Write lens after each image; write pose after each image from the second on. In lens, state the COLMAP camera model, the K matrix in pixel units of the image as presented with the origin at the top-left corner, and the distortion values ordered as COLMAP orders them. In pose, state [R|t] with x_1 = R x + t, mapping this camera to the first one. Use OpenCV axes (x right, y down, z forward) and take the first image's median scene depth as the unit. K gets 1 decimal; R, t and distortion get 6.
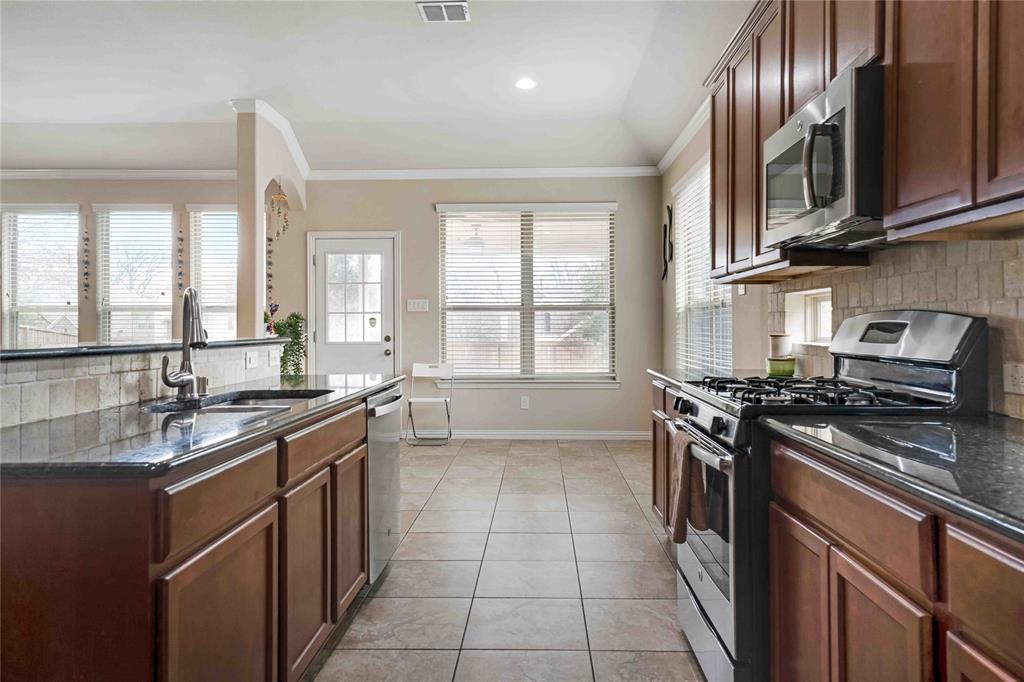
lens RADIAL K [[693.0, 0, 514.0], [0, 693.0, 326.1], [0, 0, 1]] dist [0.027179, 0.001440]
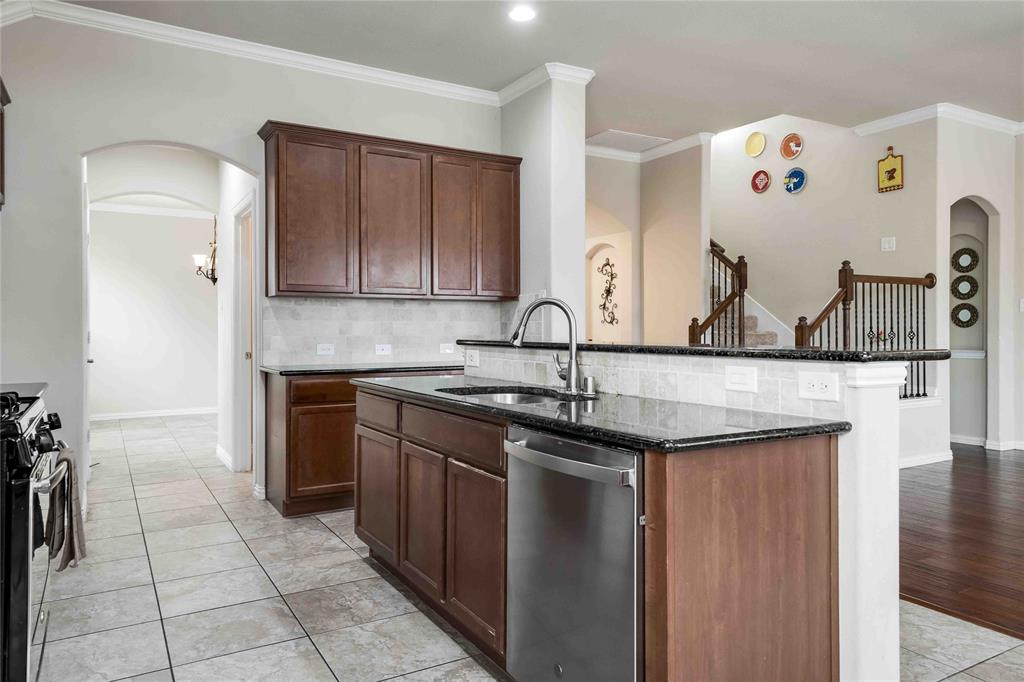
lens RADIAL K [[693.0, 0, 514.0], [0, 693.0, 326.1], [0, 0, 1]] dist [0.027179, 0.001440]
pose [[-0.841101, 0.001487, -0.540876, 0.219815], [0.003846, 0.999987, -0.003231, -0.001543], [0.540865, -0.004797, -0.841096, 1.826895]]
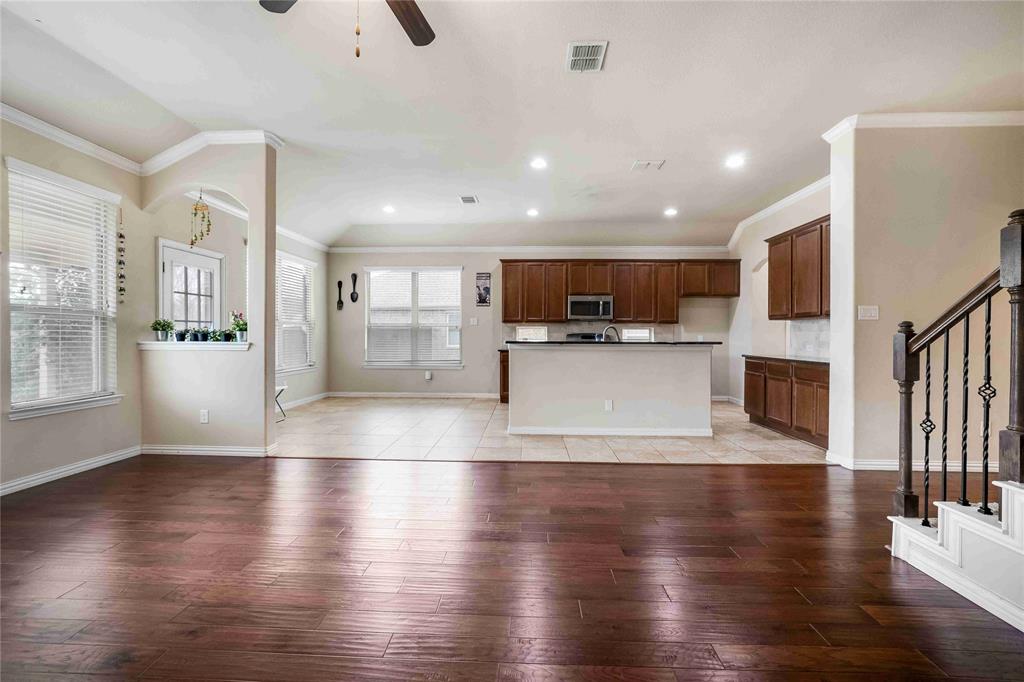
lens RADIAL K [[422.5, 0, 510.7], [0, 422.5, 336.5], [0, 0, 1]] dist [-0.013857, -0.000045]
pose [[0.003974, -0.001291, 0.999991, -2.489853], [-0.005193, 0.999986, 0.001312, 0.002704], [-0.999979, -0.005198, 0.003967, 1.400598]]
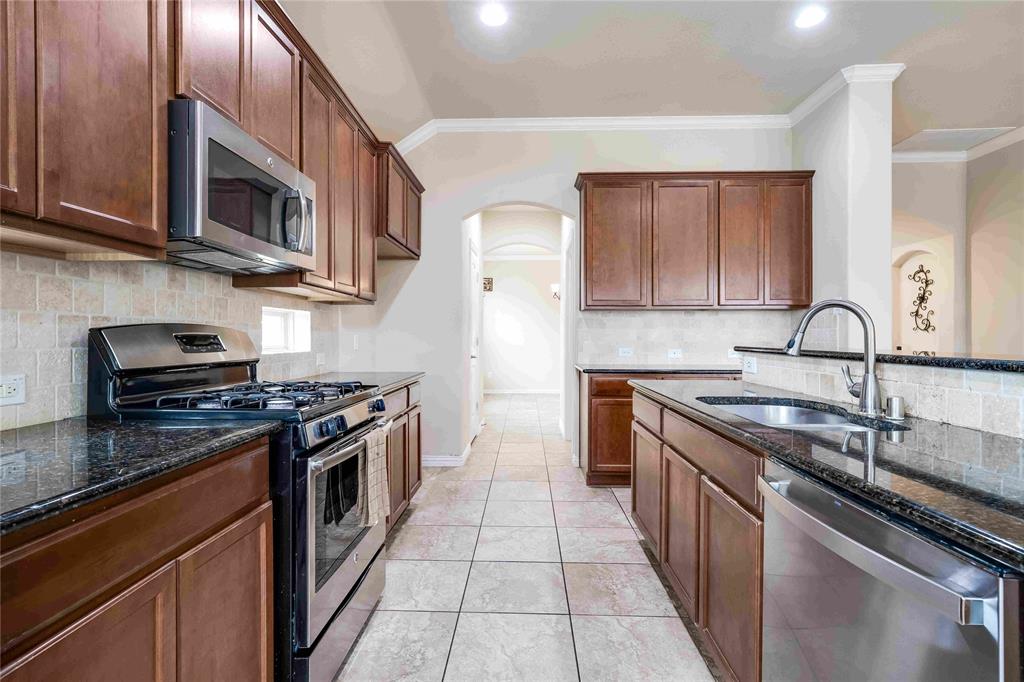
lens RADIAL K [[483.7, 0, 512.0], [0, 483.7, 335.5], [0, 0, 1]] dist [-0.003057, -0.000191]
pose [[-0.999989, 0.002275, -0.004210, 0.014292], [0.002282, 0.999996, -0.001593, -0.000811], [0.004206, -0.001602, -0.999990, 1.578187]]
